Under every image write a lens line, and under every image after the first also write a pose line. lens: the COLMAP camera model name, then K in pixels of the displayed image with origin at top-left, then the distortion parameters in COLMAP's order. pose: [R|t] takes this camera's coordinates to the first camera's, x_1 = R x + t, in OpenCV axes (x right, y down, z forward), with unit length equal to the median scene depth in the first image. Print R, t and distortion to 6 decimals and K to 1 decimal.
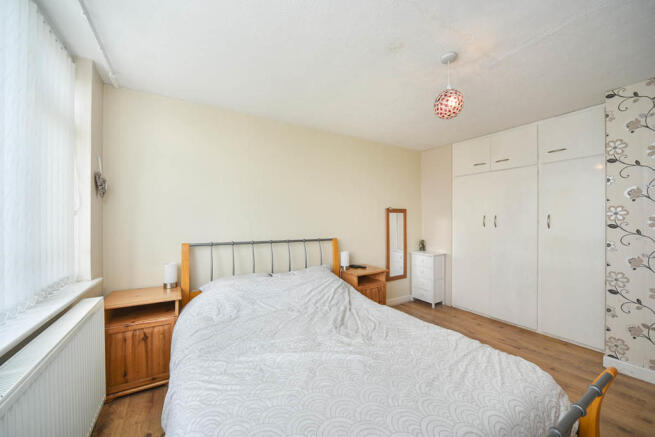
lens RADIAL K [[247.0, 0, 327.5], [0, 247.0, 218.5], [0, 0, 1]] dist [-0.000165, -0.000009]
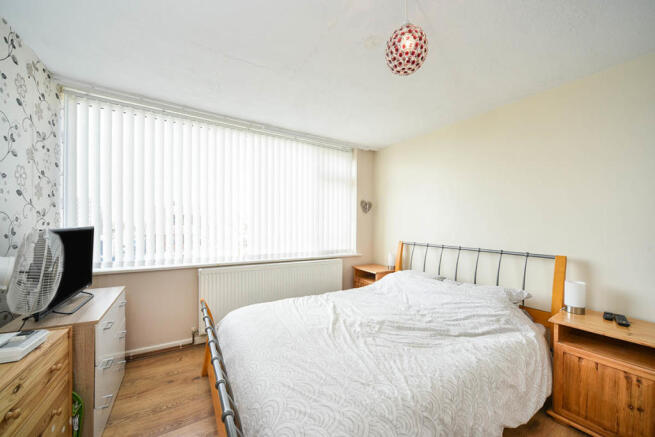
lens RADIAL K [[244.7, 0, 327.2], [0, 244.7, 226.6], [0, 0, 1]] dist [0.000003, -0.000006]
pose [[0.010569, 0.006204, -0.999925, 0.812786], [-0.009033, 0.999941, 0.006109, 0.011571], [0.999903, 0.008967, 0.010625, 0.542775]]
